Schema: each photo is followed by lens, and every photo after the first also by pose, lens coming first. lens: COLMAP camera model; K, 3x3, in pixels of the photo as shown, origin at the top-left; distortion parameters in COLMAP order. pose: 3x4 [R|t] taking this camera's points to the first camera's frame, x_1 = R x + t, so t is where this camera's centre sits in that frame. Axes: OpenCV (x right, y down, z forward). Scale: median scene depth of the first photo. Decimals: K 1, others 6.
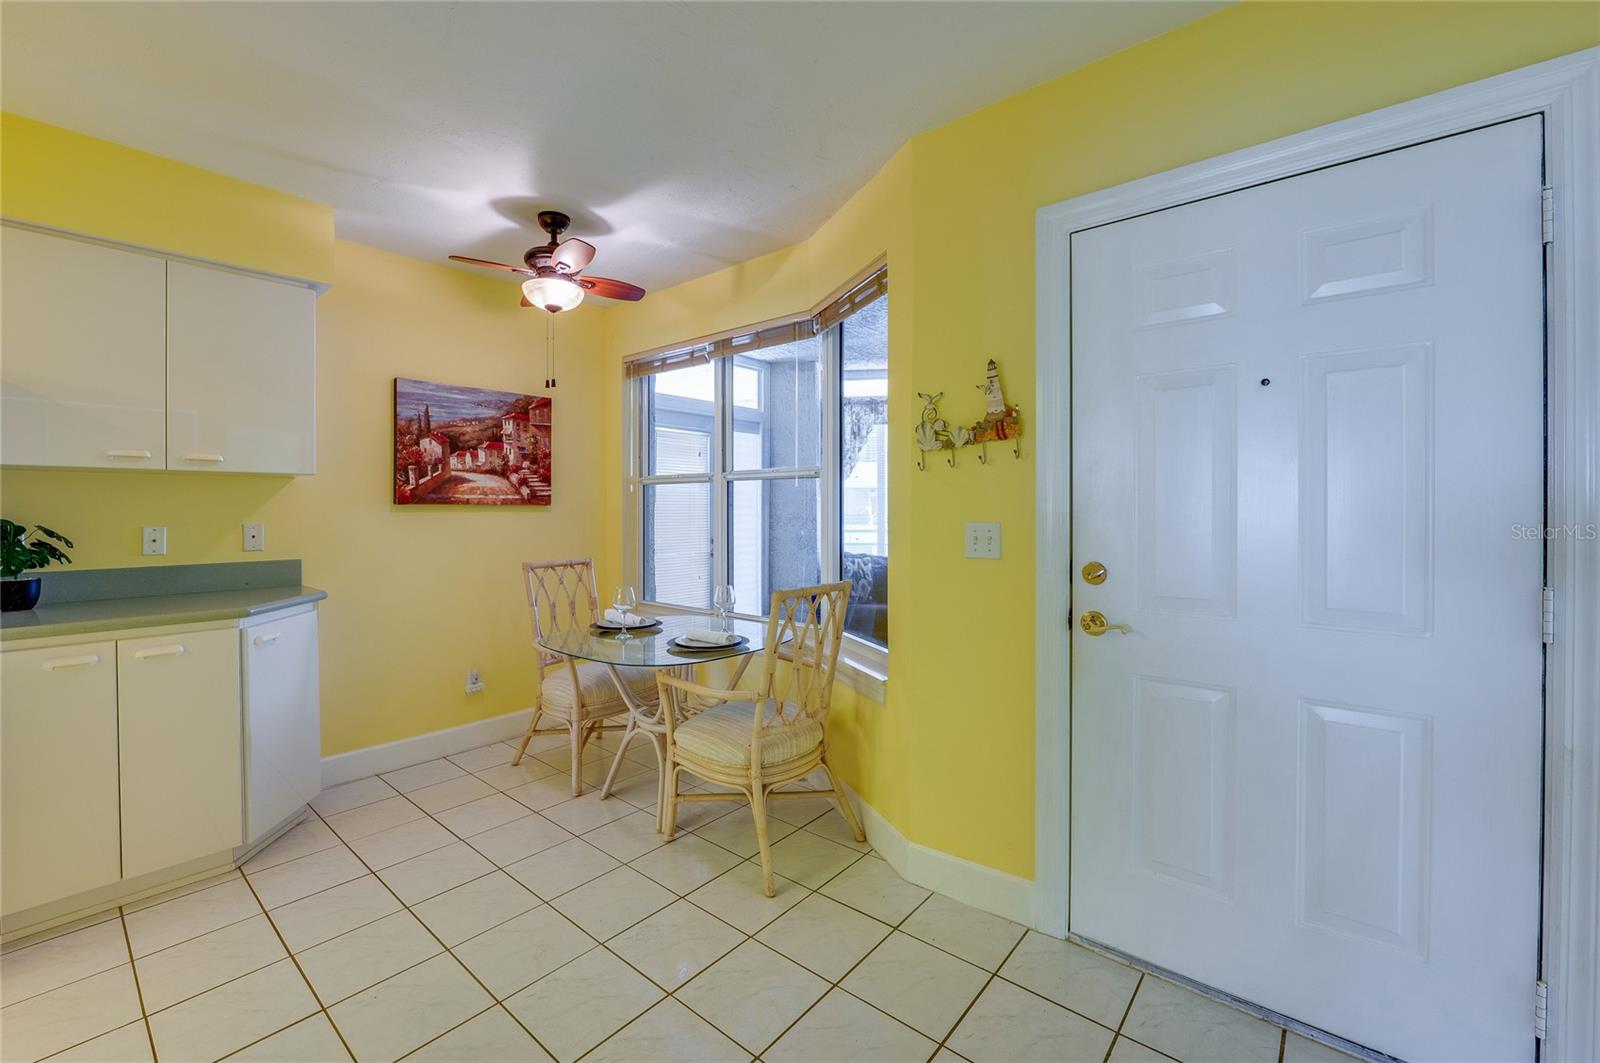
lens RADIAL K [[673.5, 0, 779.9], [0, 673.5, 514.5], [0, 0, 1]] dist [-0.001708, 0.000139]
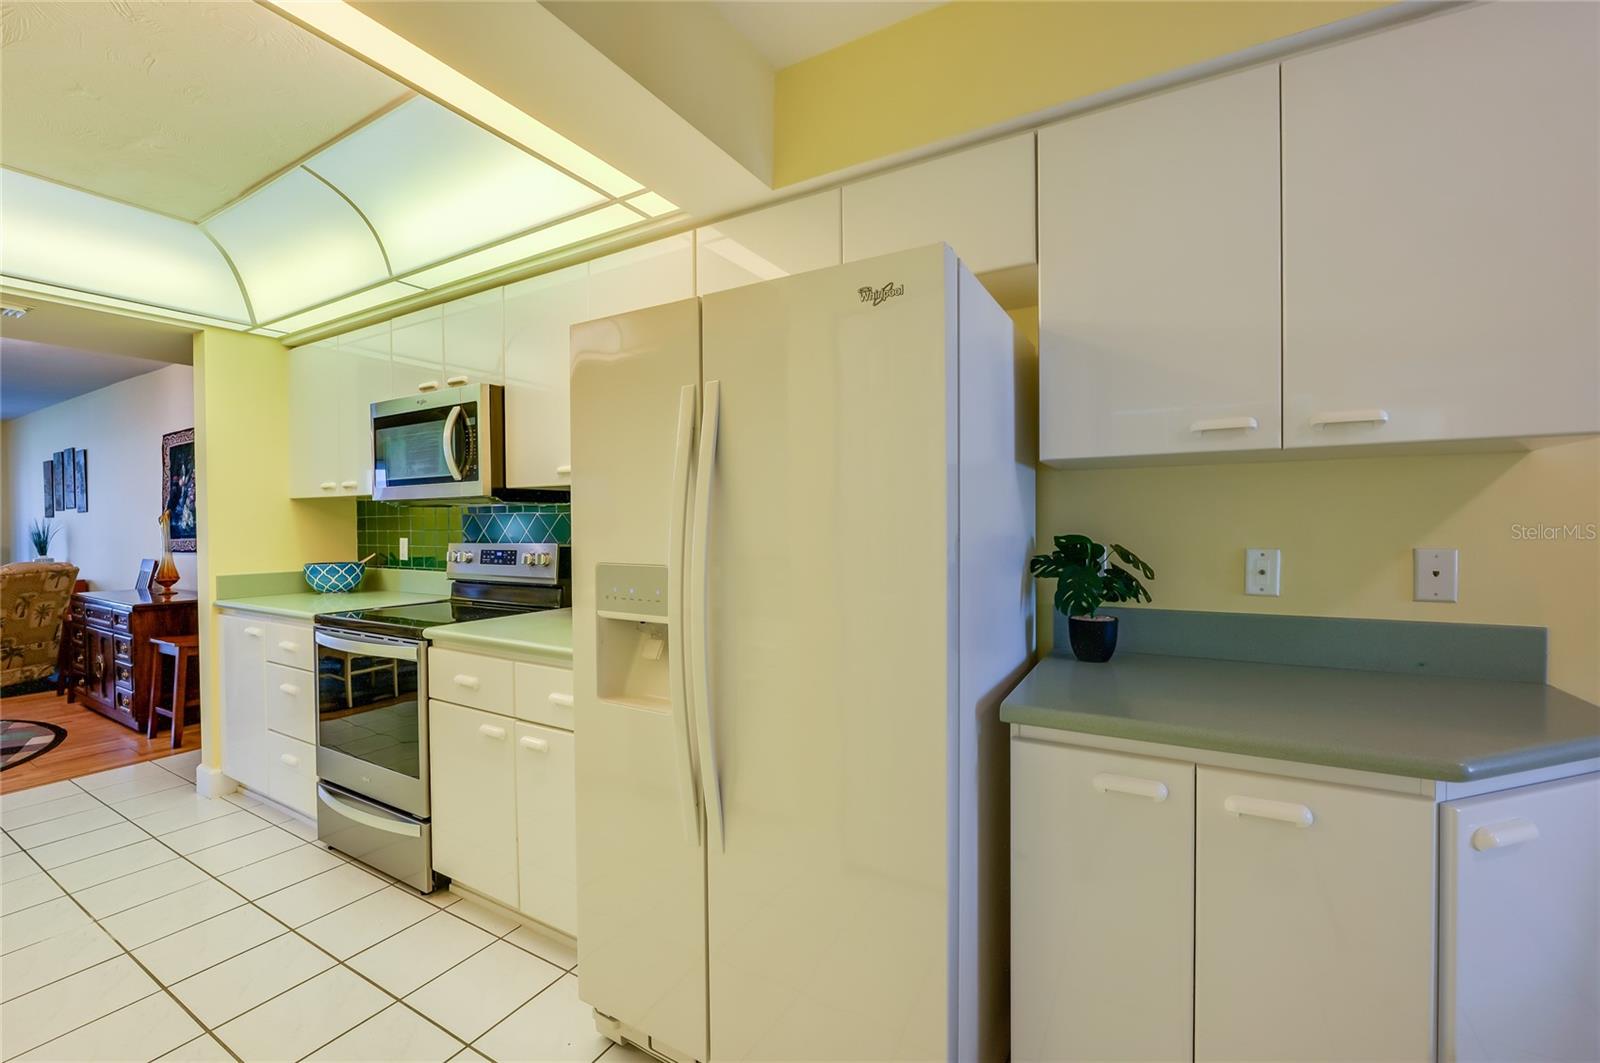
lens RADIAL K [[648.6, 0, 801.4], [0, 648.6, 530.6], [0, 0, 1]] dist [-0.016201, 0.003502]
pose [[0.194999, 0.012051, -0.980729, -0.328661], [-0.000023, 0.999925, 0.012282, -0.004224], [0.980804, -0.002373, 0.194984, 0.356030]]
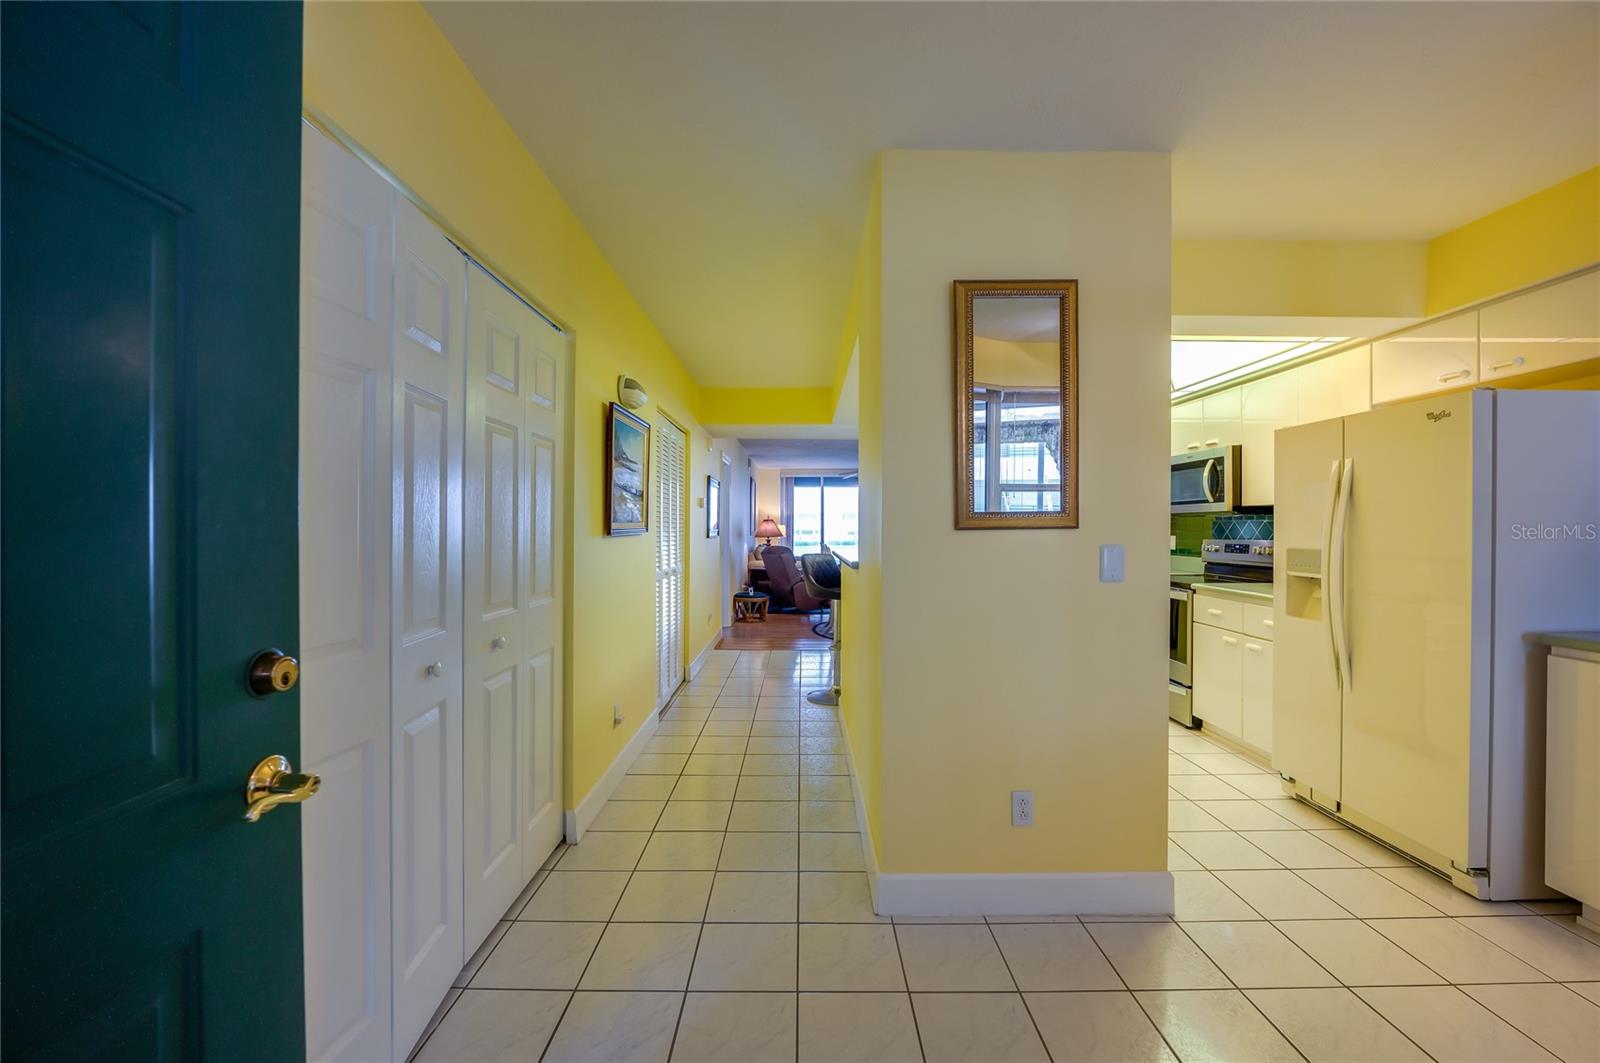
lens RADIAL K [[648.6, 0, 801.4], [0, 648.6, 530.6], [0, 0, 1]] dist [-0.016201, 0.003502]
pose [[-0.747531, 0.004247, -0.664213, 0.278682], [-0.005100, 0.999913, 0.012134, -0.007505], [0.664207, 0.012458, -0.747444, 0.517915]]
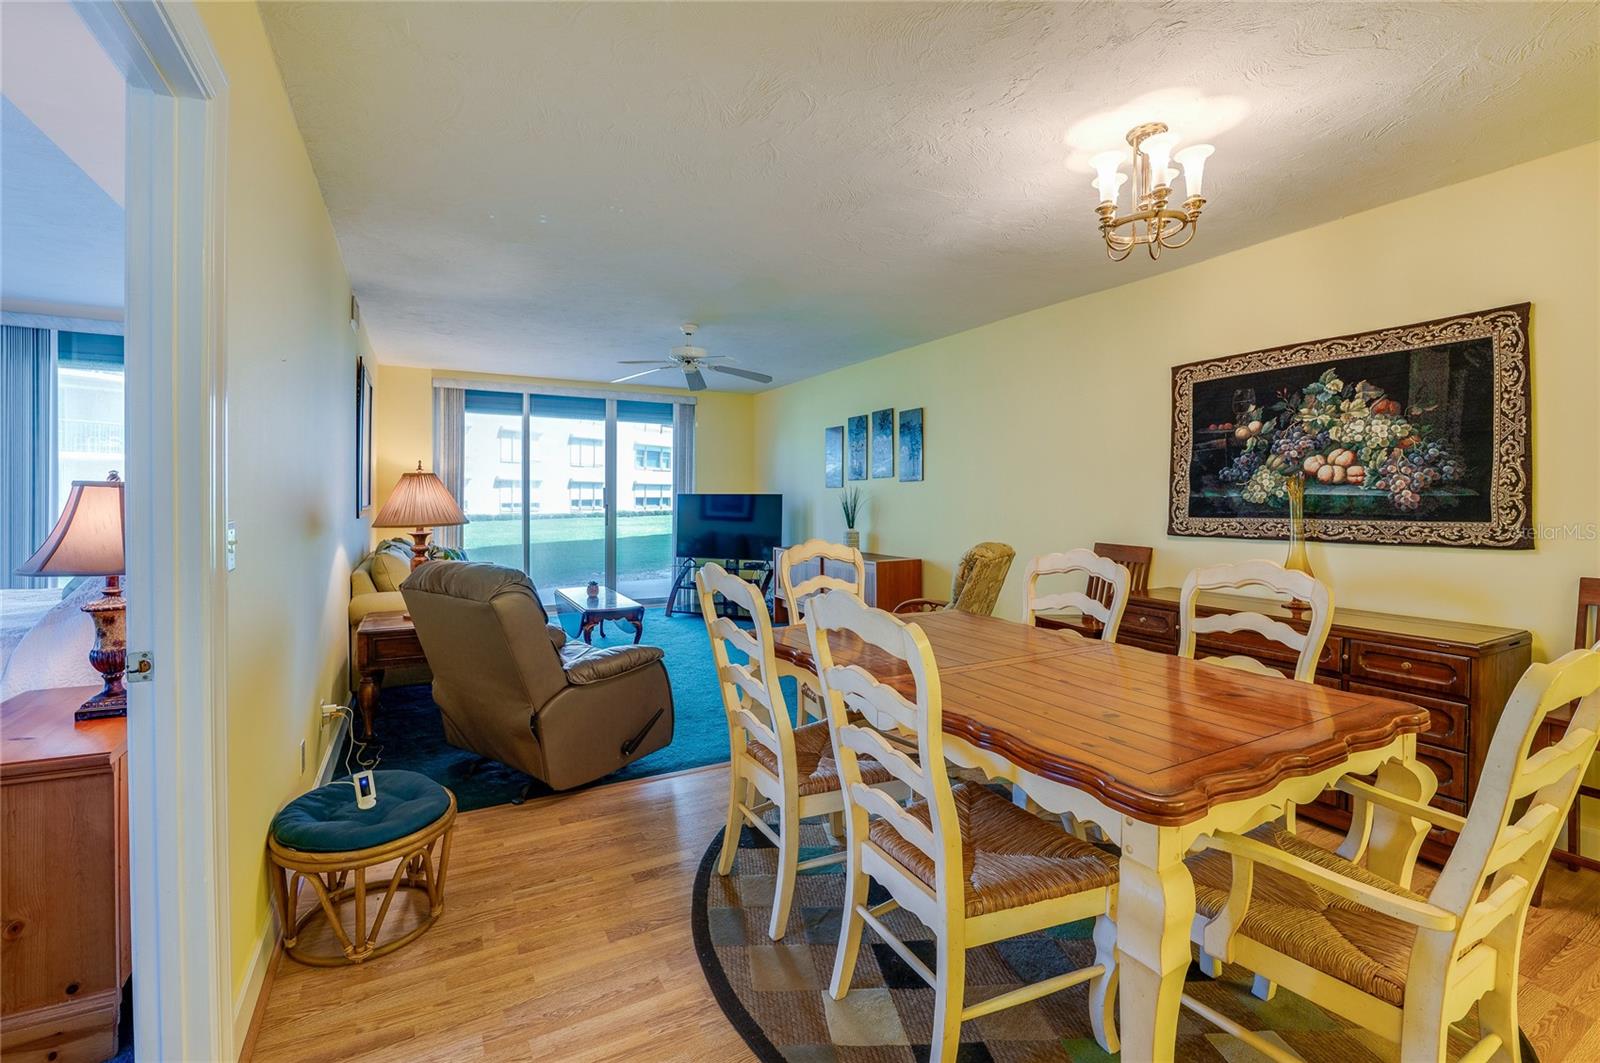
lens RADIAL K [[671.0, 0, 747.2], [0, 671.0, 504.6], [0, 0, 1]] dist [-0.000904, -0.000196]
pose [[-0.382494, 0.008416, -0.923920, -0.882987], [-0.010742, 0.999850, 0.013554, 0.006608], [0.923895, 0.015110, -0.382347, -1.025480]]
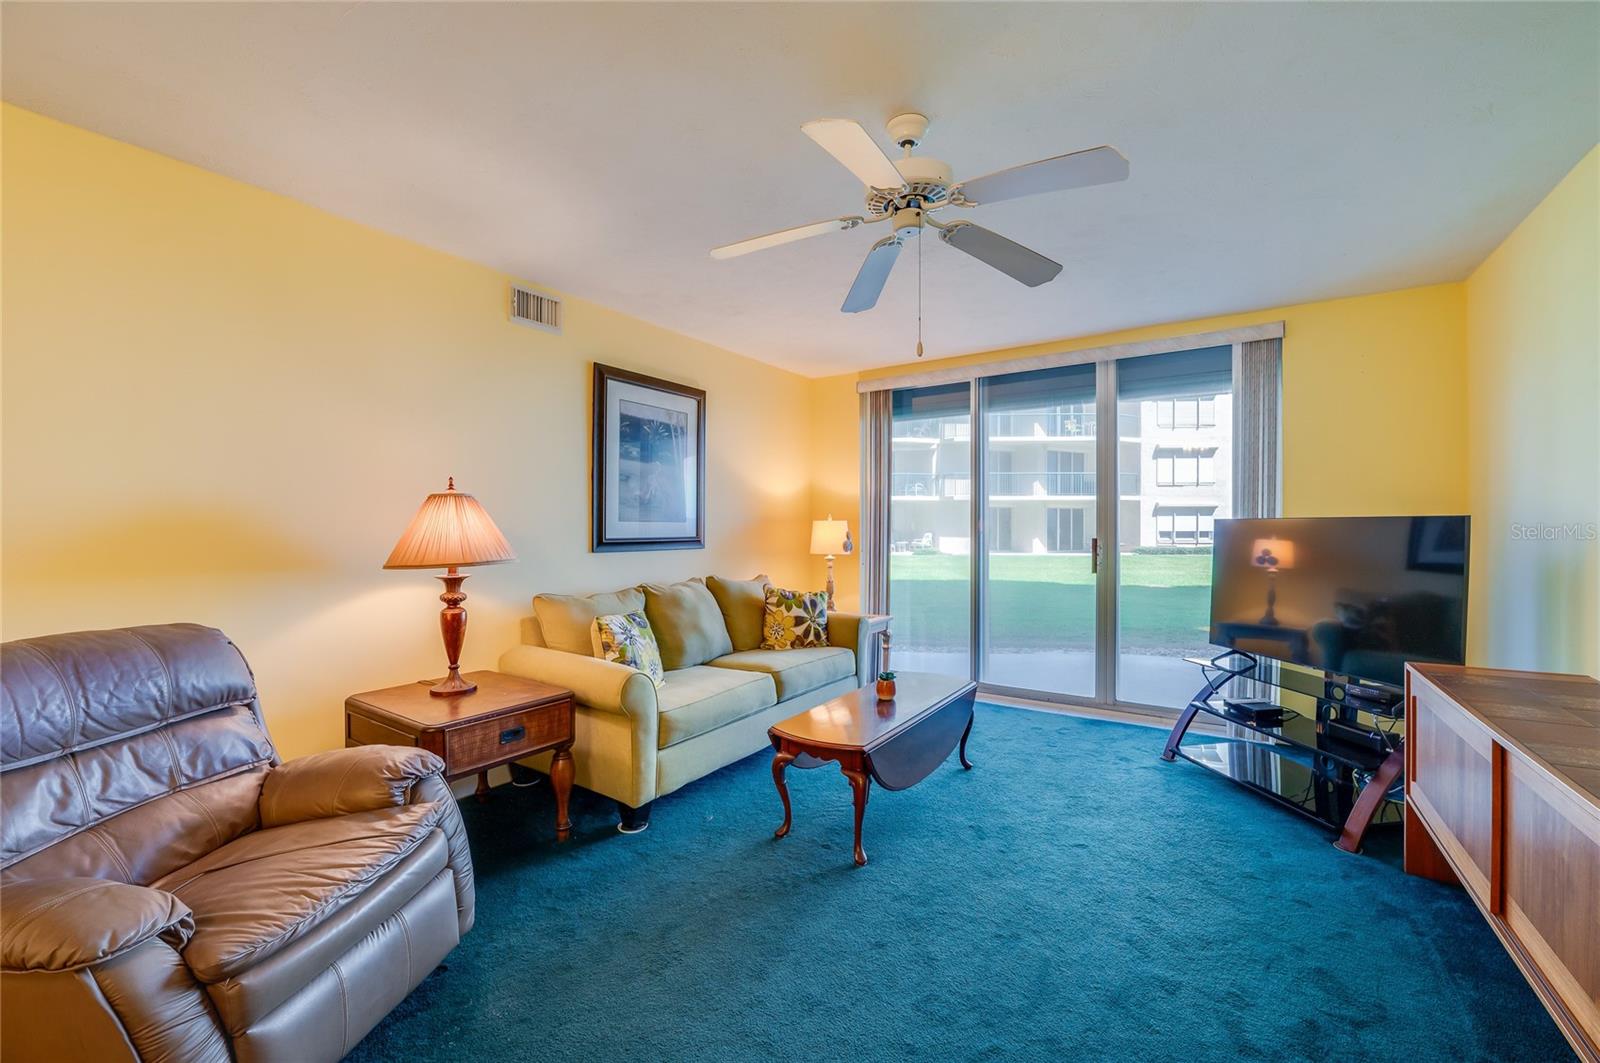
lens RADIAL K [[639.9, 0, 816.5], [0, 639.9, 533.1], [0, 0, 1]] dist [-0.002177, -0.000071]
pose [[-0.988568, 0.002050, -0.150762, -1.967554], [-0.000540, 0.999853, 0.017134, 0.009206], [0.150775, 0.017019, -0.988422, -1.118509]]
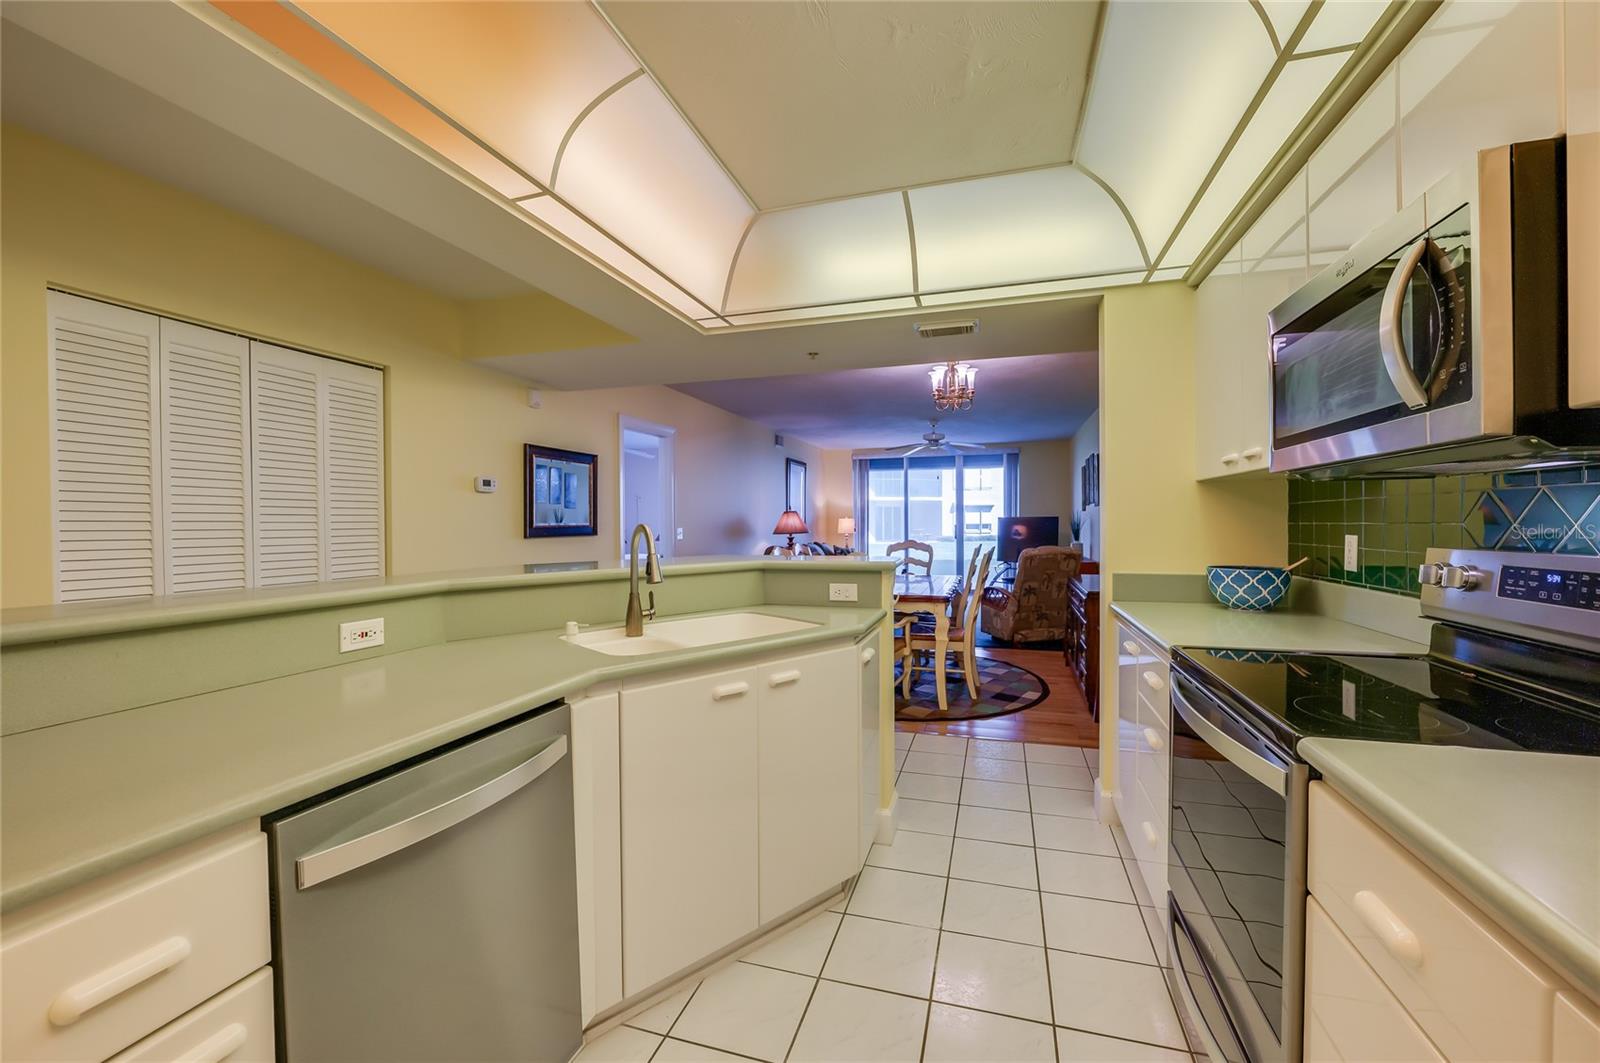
lens RADIAL K [[648.6, 0, 801.4], [0, 648.6, 530.6], [0, 0, 1]] dist [-0.016201, 0.003502]
pose [[-0.908284, 0.013090, -0.418149, -0.692040], [0.004827, 0.999772, 0.020811, 0.000189], [0.418326, 0.016884, -0.908140, 0.282968]]
